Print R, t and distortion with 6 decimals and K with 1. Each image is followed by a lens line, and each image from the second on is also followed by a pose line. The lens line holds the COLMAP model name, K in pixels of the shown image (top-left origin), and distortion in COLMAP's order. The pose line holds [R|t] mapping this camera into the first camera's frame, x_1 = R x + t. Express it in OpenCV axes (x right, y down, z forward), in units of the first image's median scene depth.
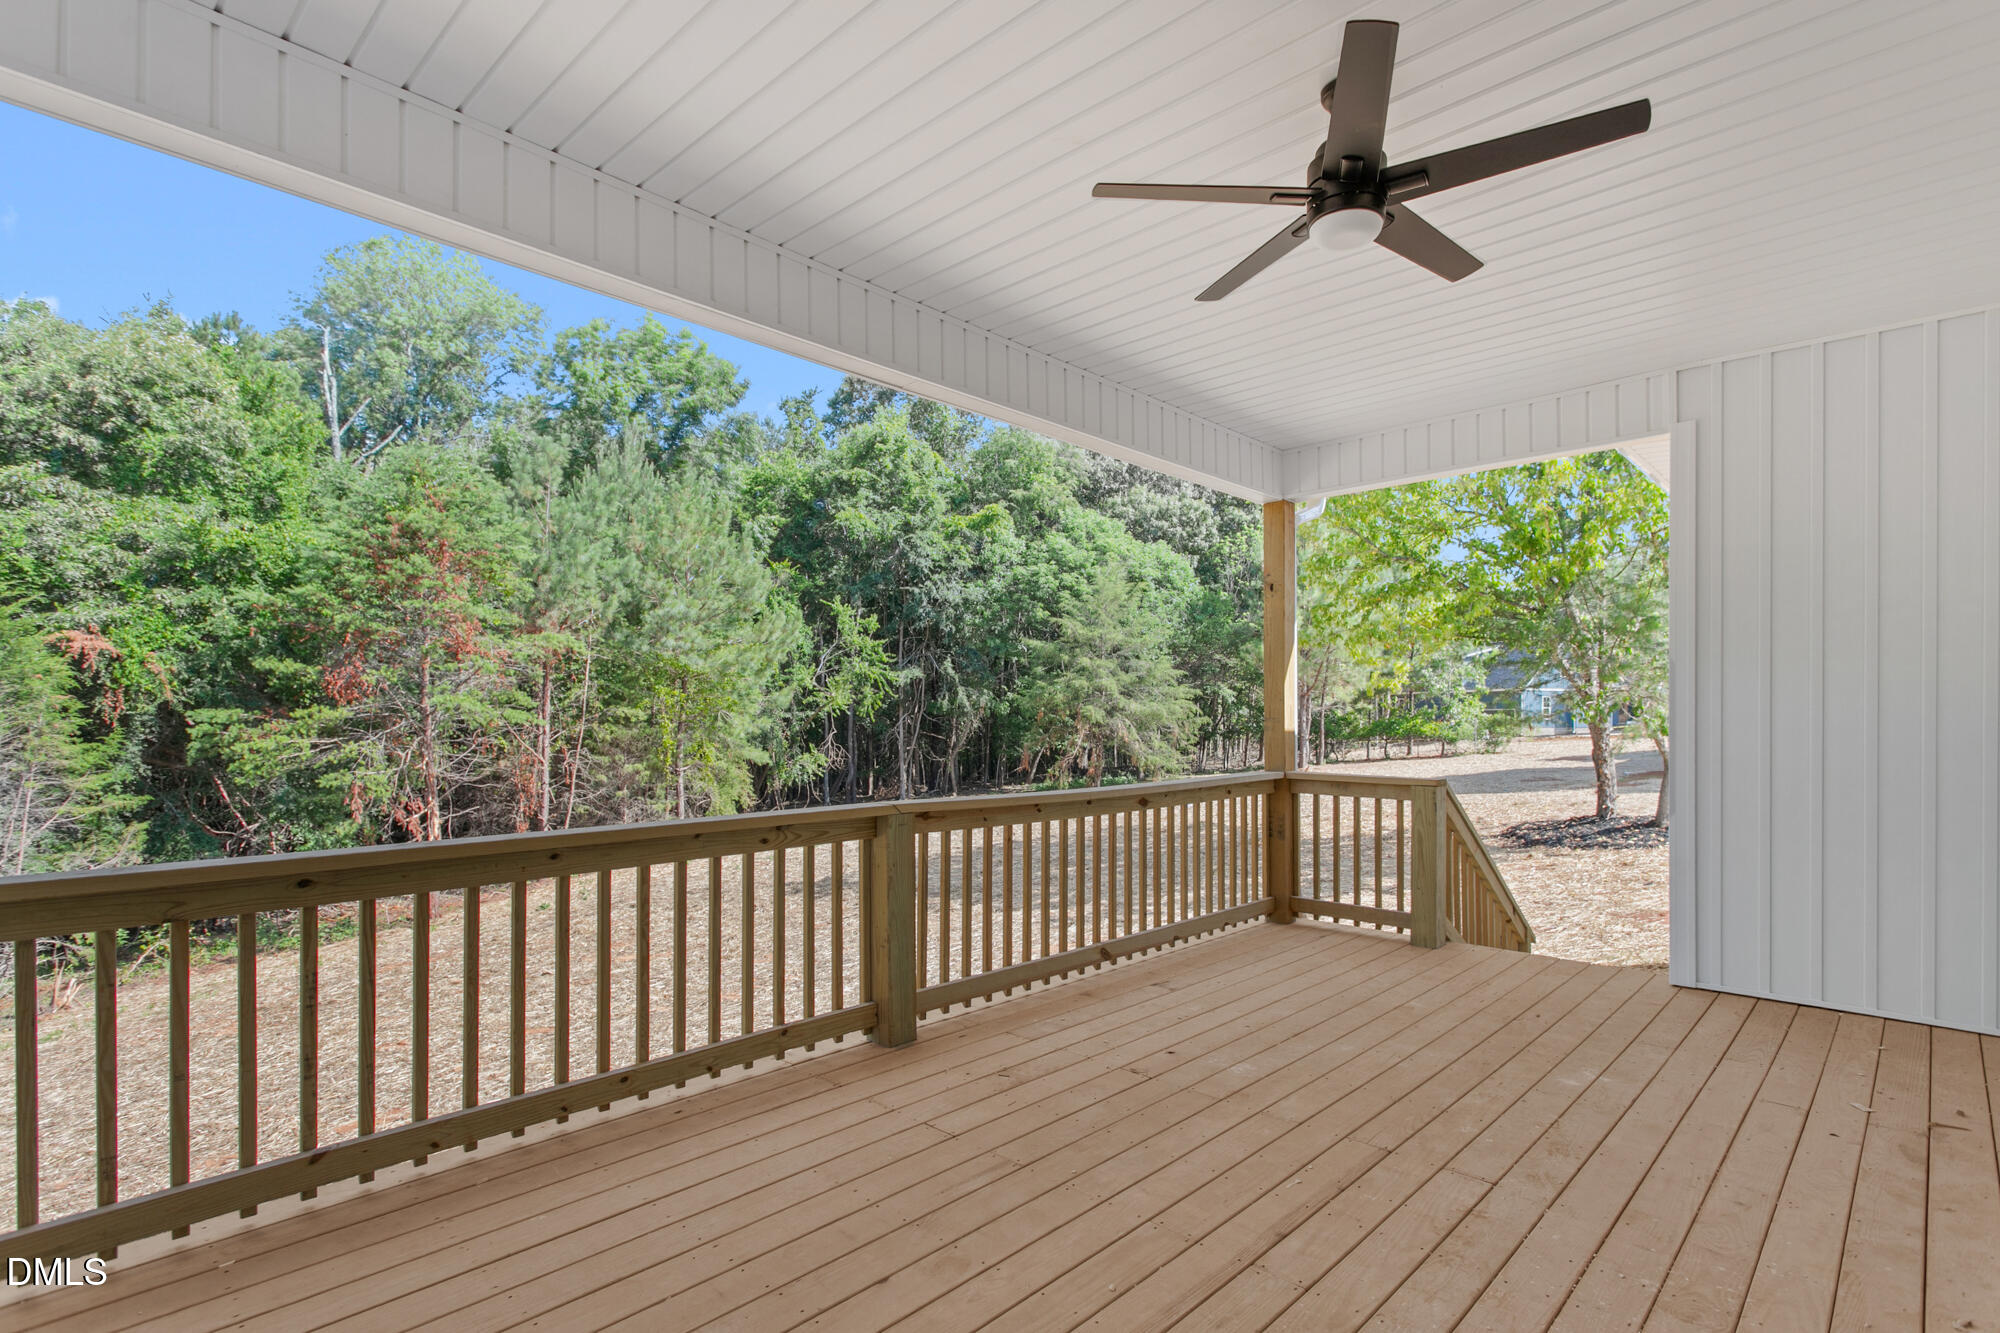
lens RADIAL K [[972.2, 0, 1054.9], [0, 972.2, 699.9], [0, 0, 1]] dist [-0.004646, -0.001051]
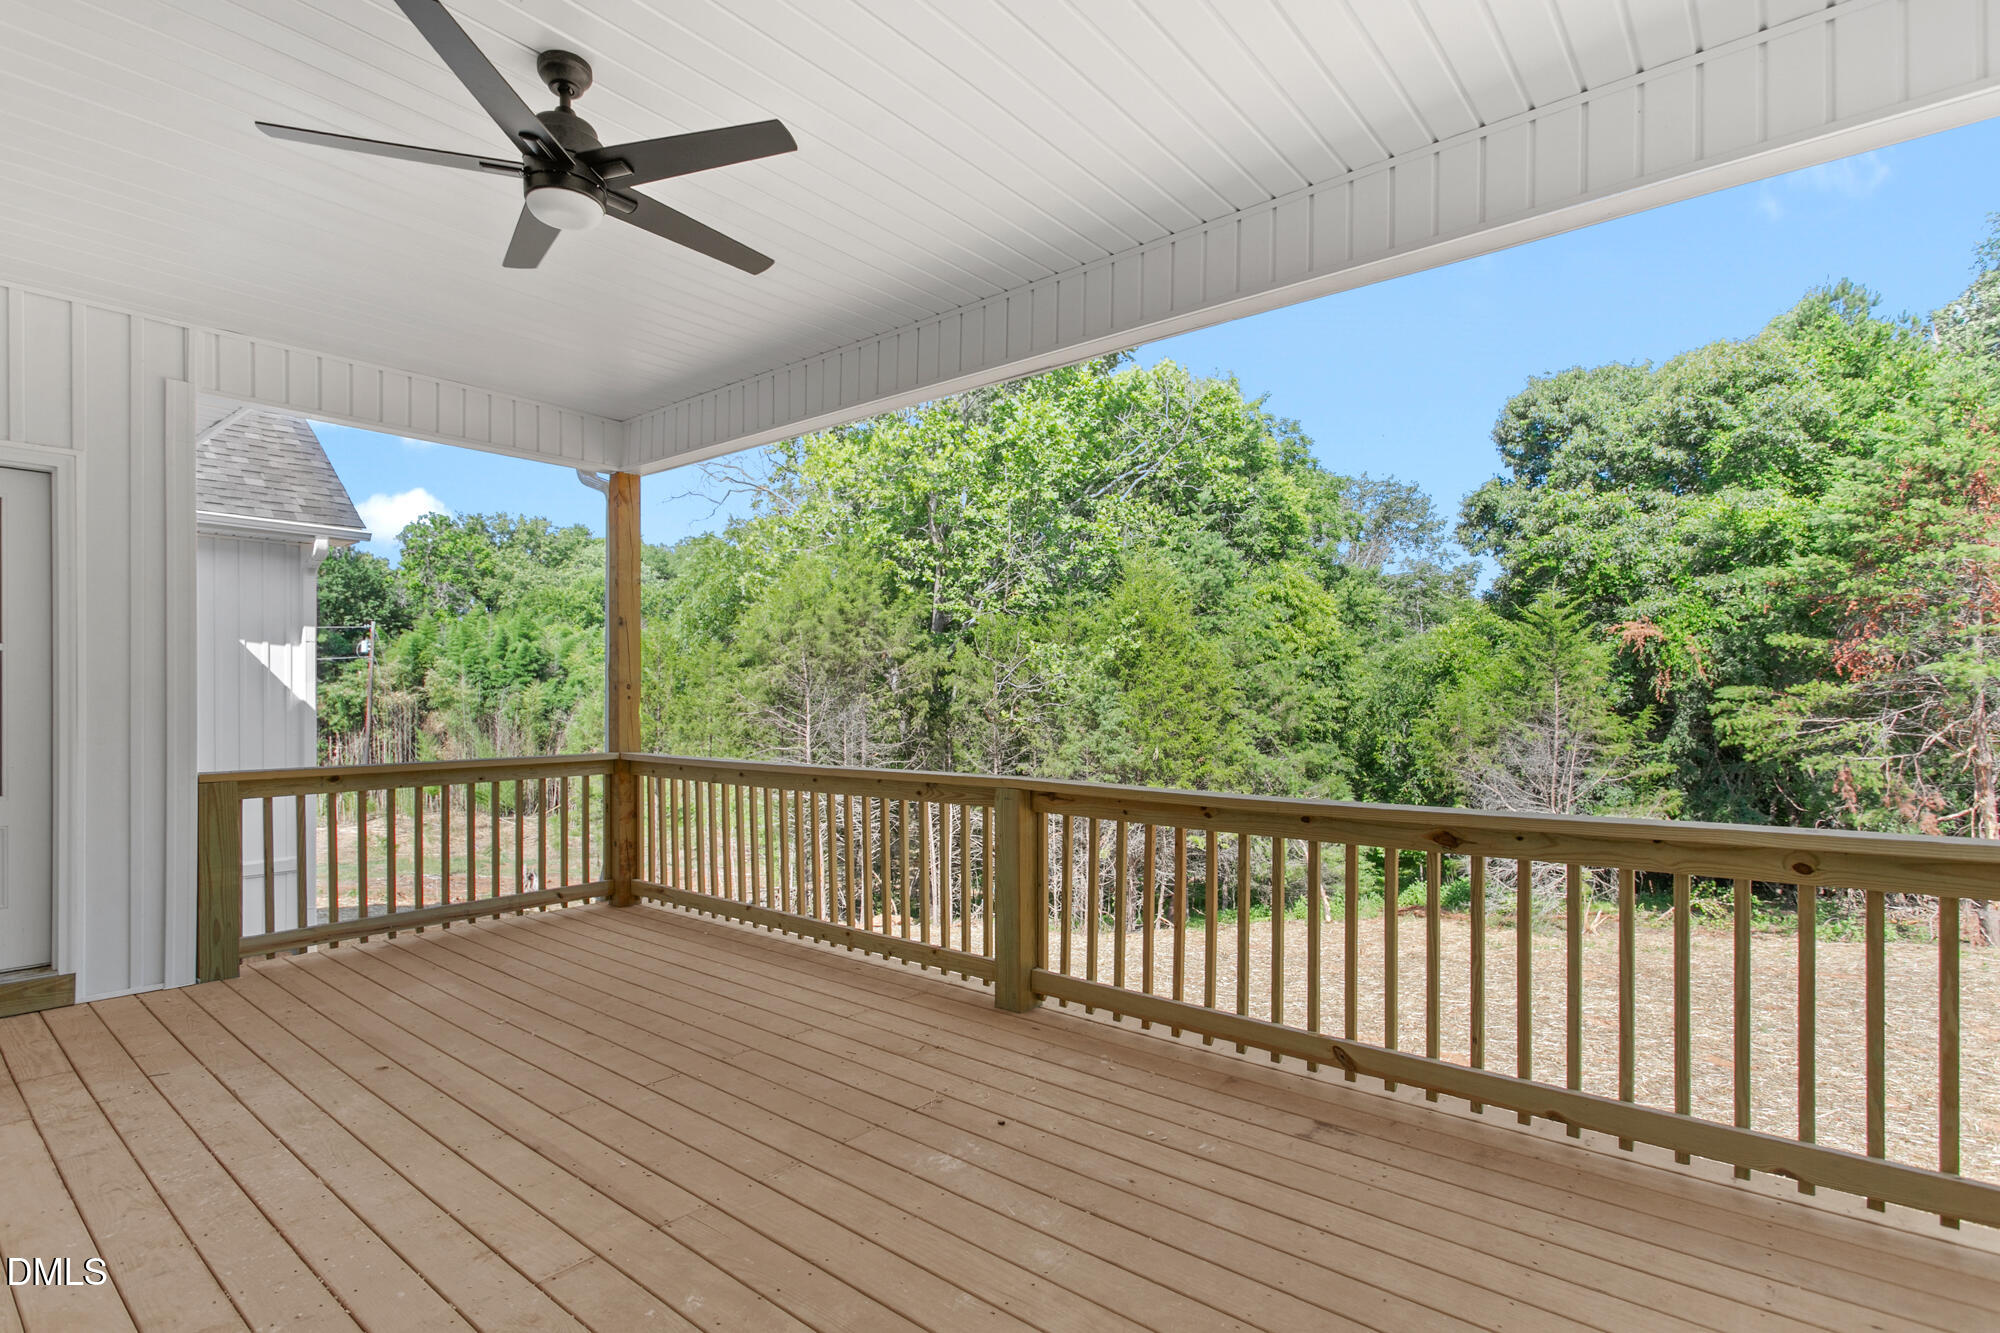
lens RADIAL K [[972.2, 0, 997.3], [0, 972.2, 704.5], [0, 0, 1]] dist [-0.004646, -0.001051]
pose [[0.050961, 0.010898, -0.998641, 0.142736], [0.018159, 0.999765, 0.011837, 0.002141], [0.998536, -0.018738, 0.050751, 0.152109]]
